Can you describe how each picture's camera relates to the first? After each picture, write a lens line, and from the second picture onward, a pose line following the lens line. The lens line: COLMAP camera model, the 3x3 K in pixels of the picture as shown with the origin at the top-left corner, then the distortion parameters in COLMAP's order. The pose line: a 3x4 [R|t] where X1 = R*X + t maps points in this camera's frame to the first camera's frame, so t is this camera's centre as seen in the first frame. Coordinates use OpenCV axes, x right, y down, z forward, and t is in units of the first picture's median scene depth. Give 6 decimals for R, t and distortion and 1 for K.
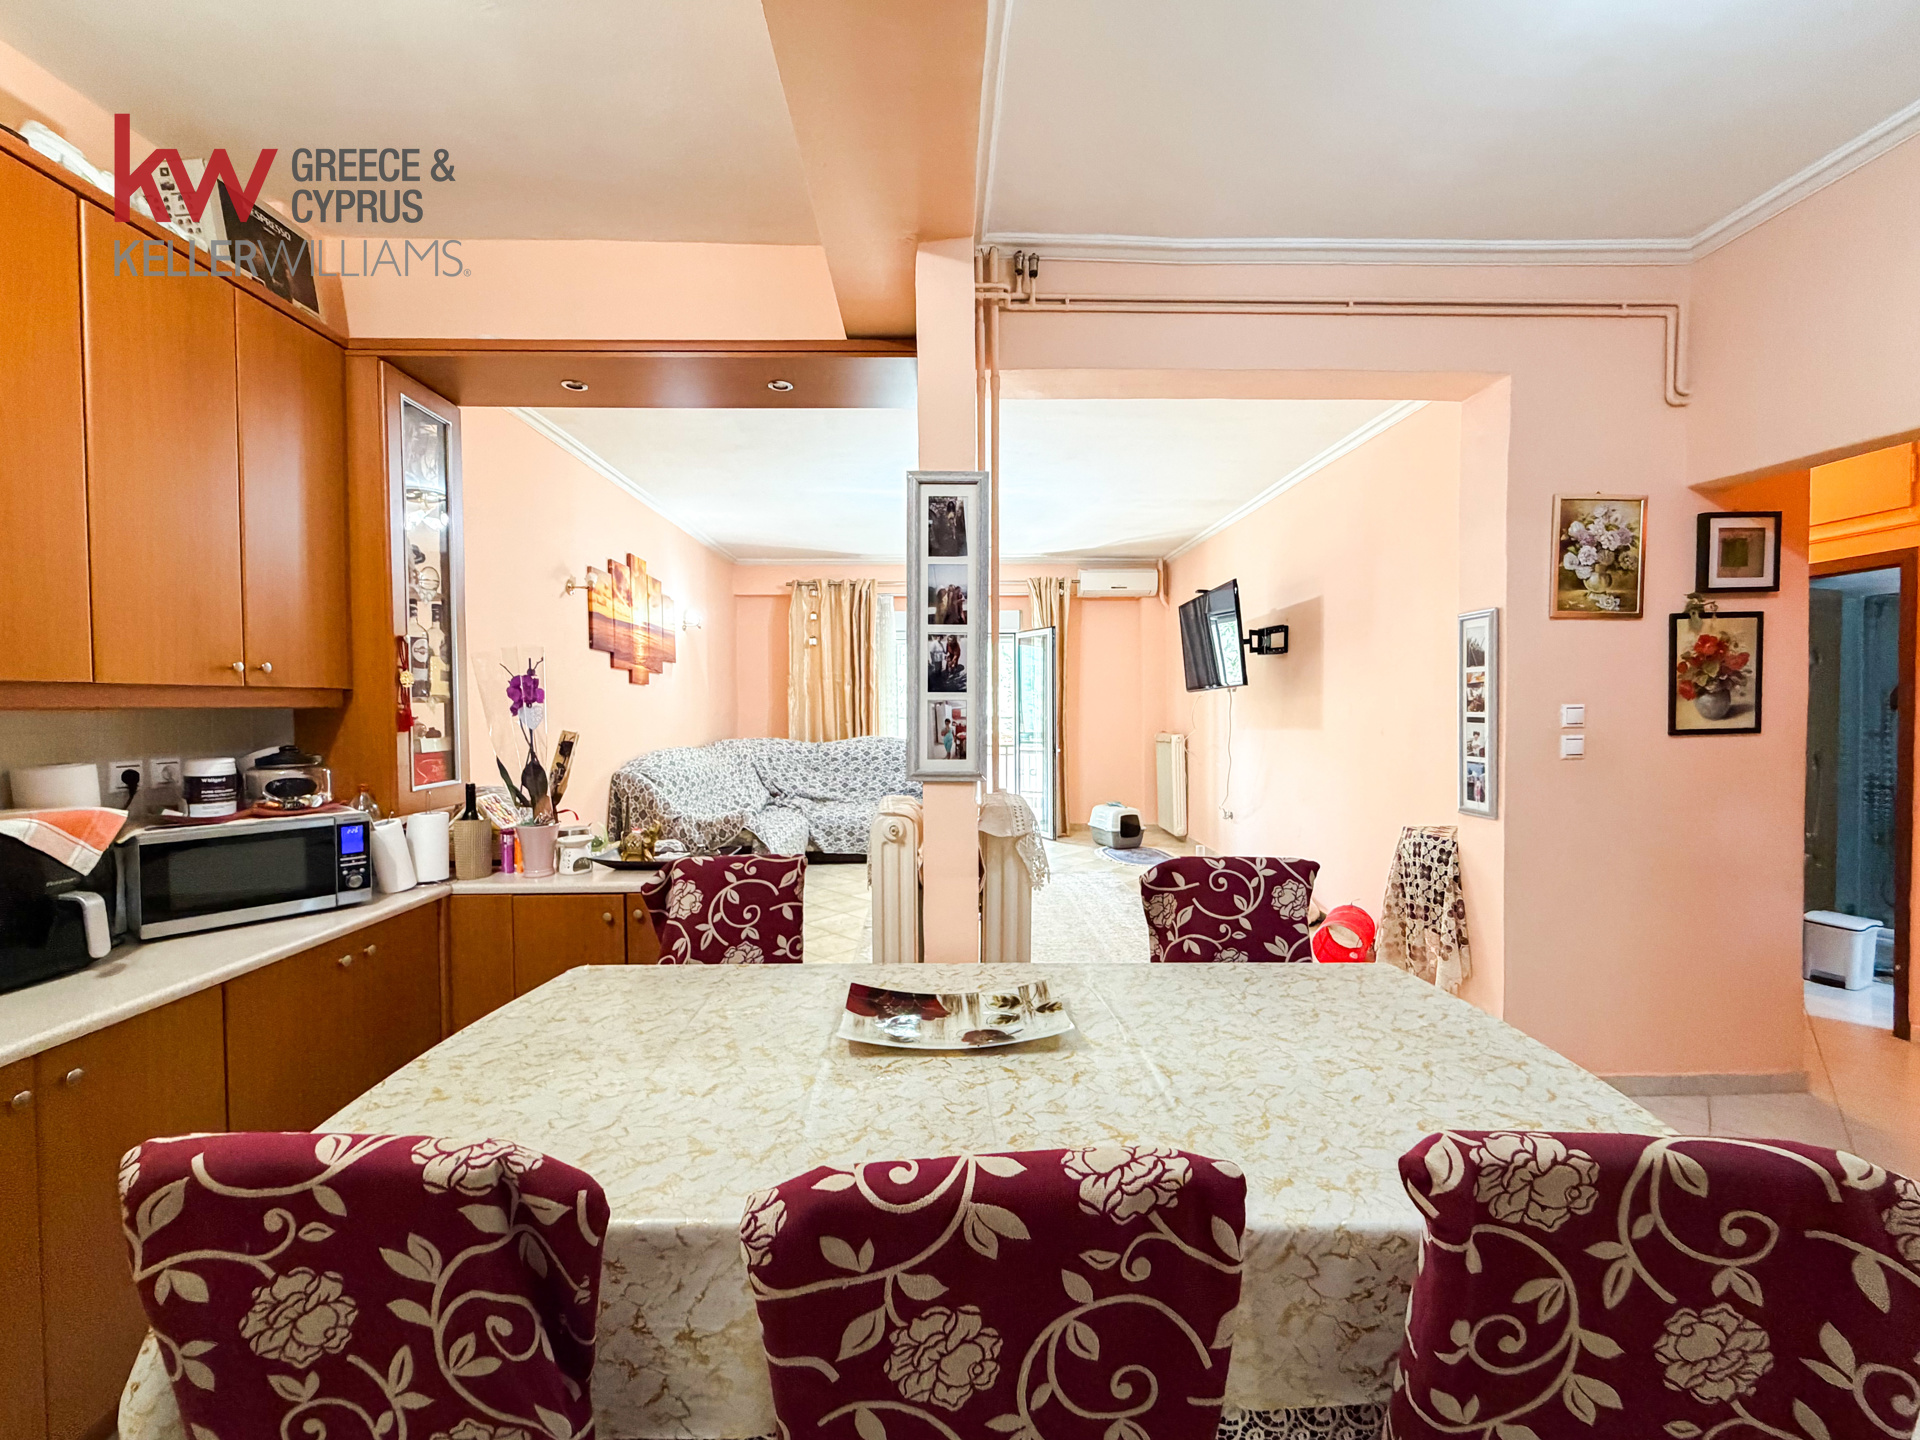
lens RADIAL K [[774.1, 0, 950.2], [0, 774.1, 726.7], [0, 0, 1]] dist [-0.000761, 0.000302]
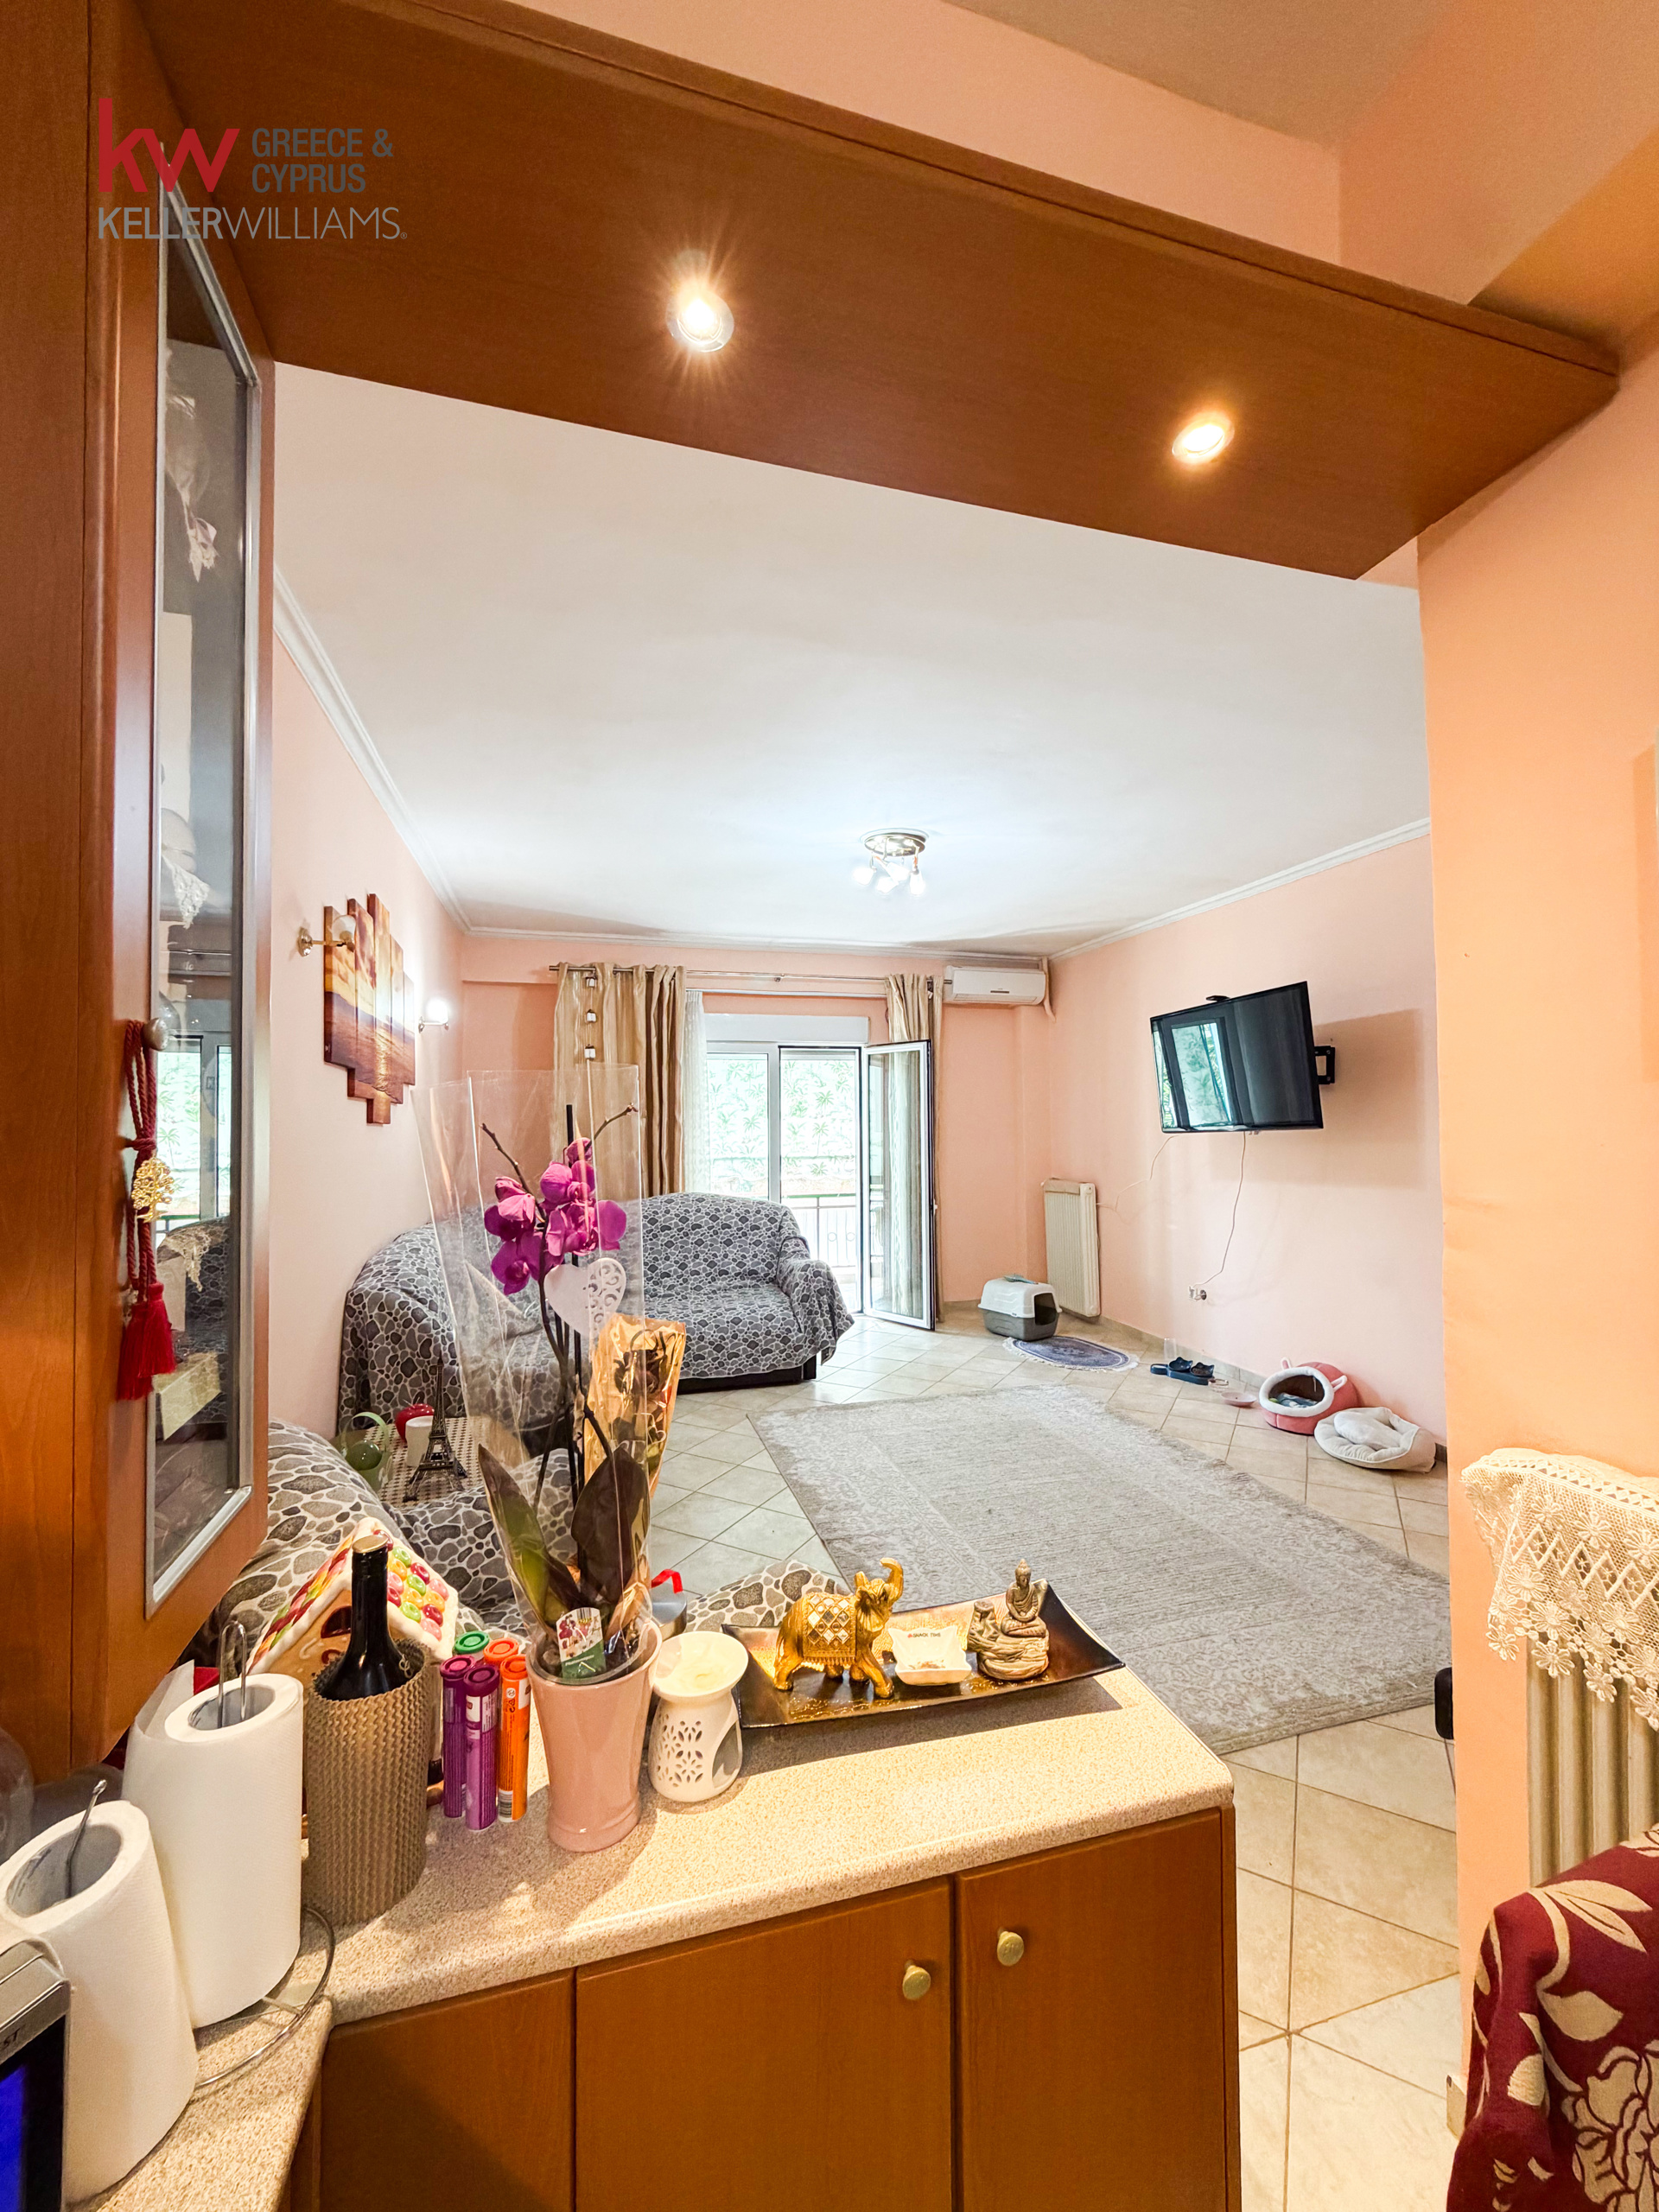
lens RADIAL K [[891.8, 0, 819.1], [0, 891.8, 1105.0], [0, 0, 1]] dist [-0.000761, 0.000302]
pose [[0.968906, 0.006291, 0.247351, -0.488432], [0.006905, 0.998600, -0.052448, -0.063498], [-0.247335, 0.052525, 0.967505, 0.557379]]
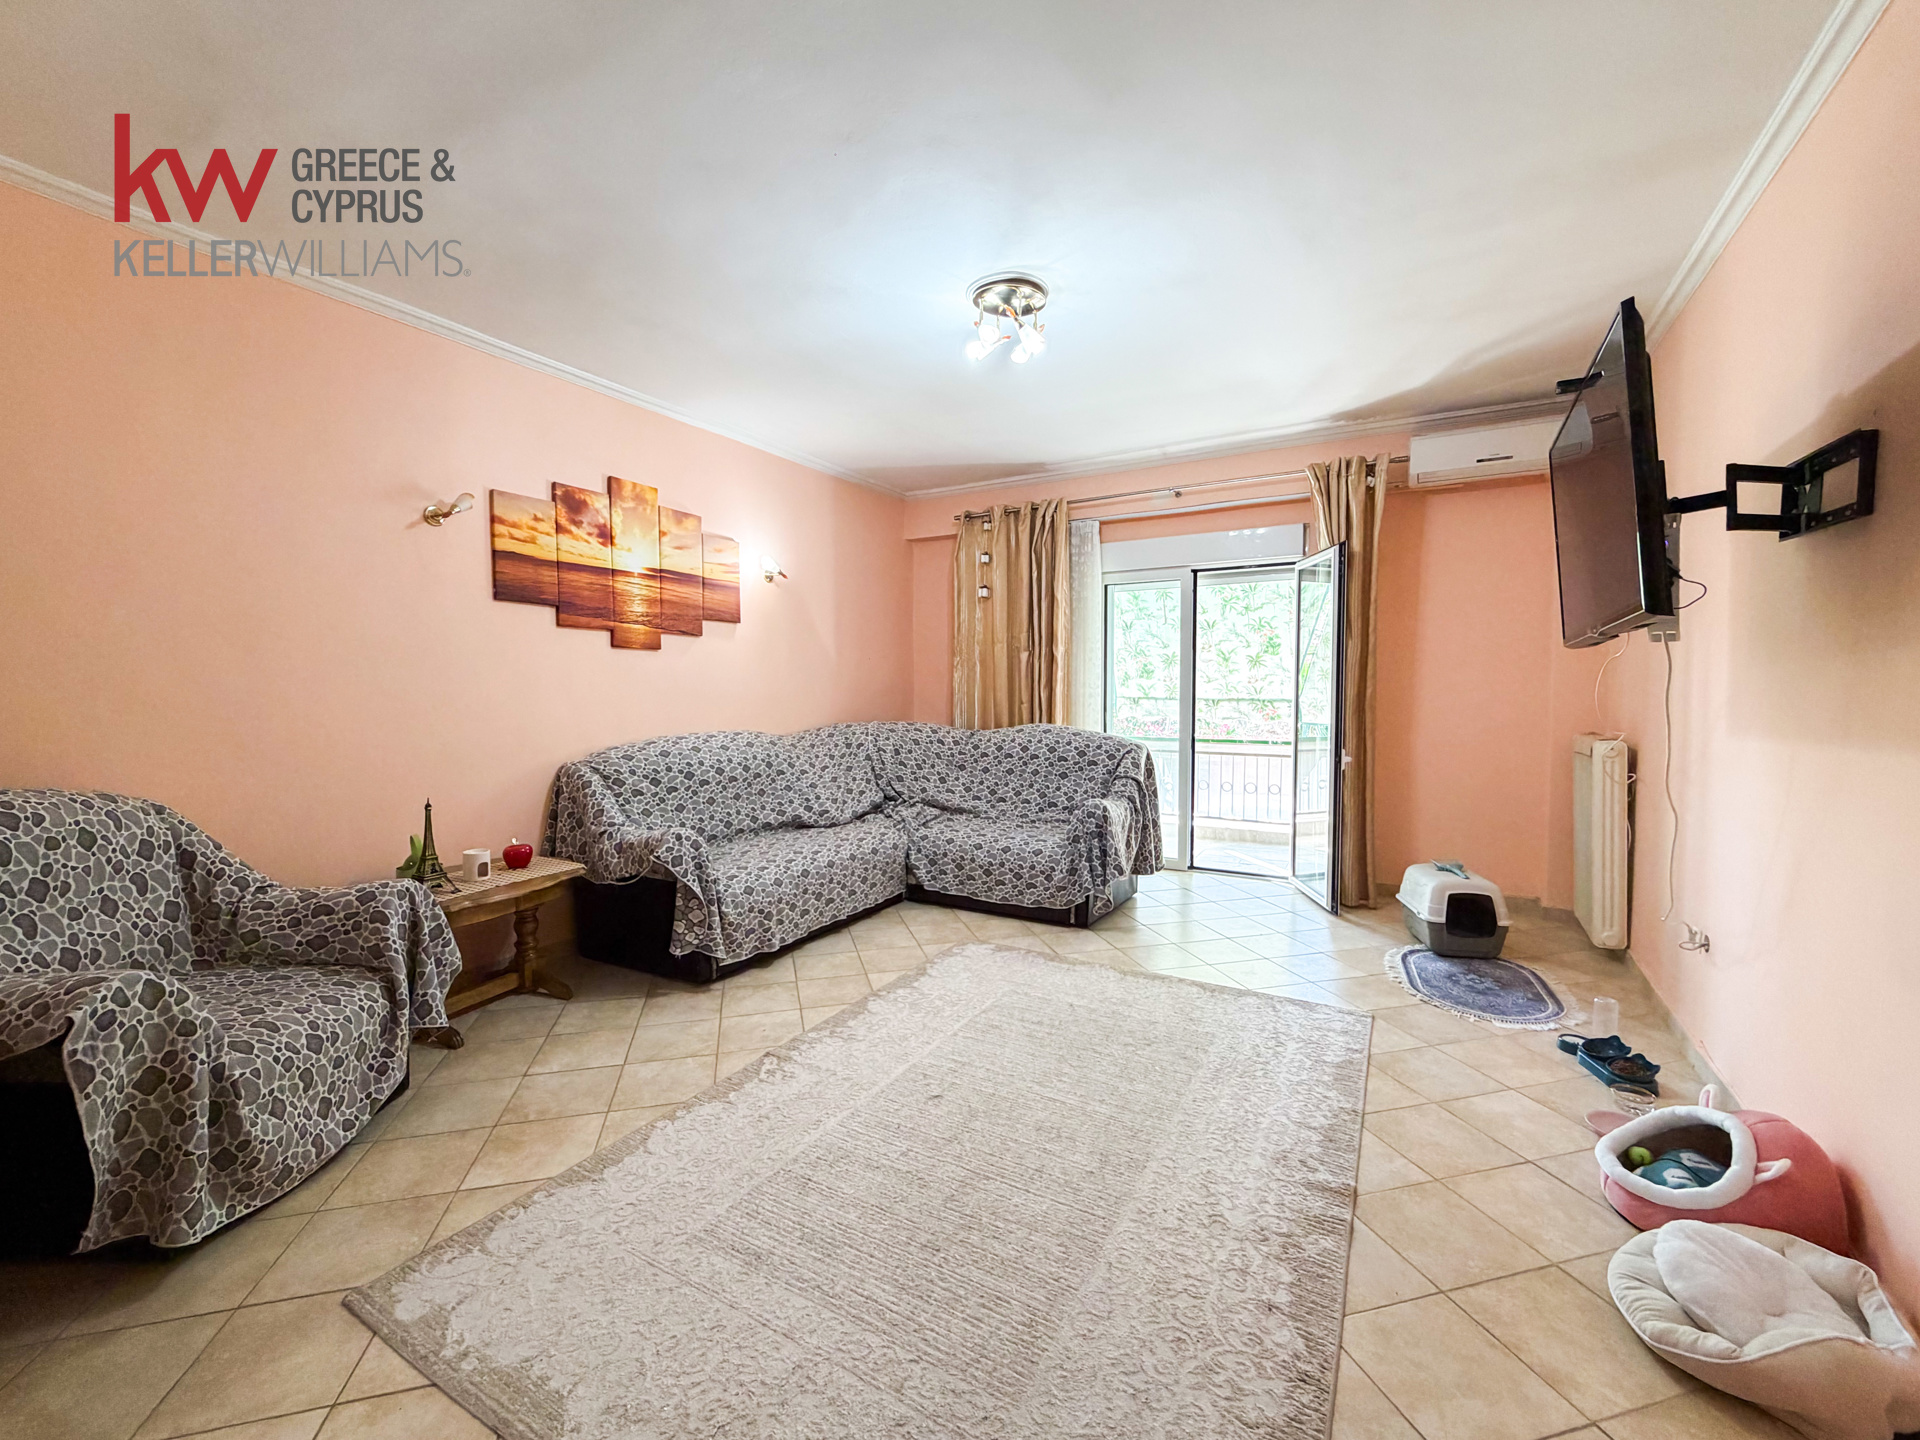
lens RADIAL K [[774.1, 0, 952.0], [0, 774.1, 730.6], [0, 0, 1]] dist [-0.000761, 0.000302]
pose [[0.848582, 0.038544, -0.527659, 0.531893], [-0.021118, 0.999016, 0.039013, -0.021009], [0.528643, -0.021963, 0.848560, 0.992633]]
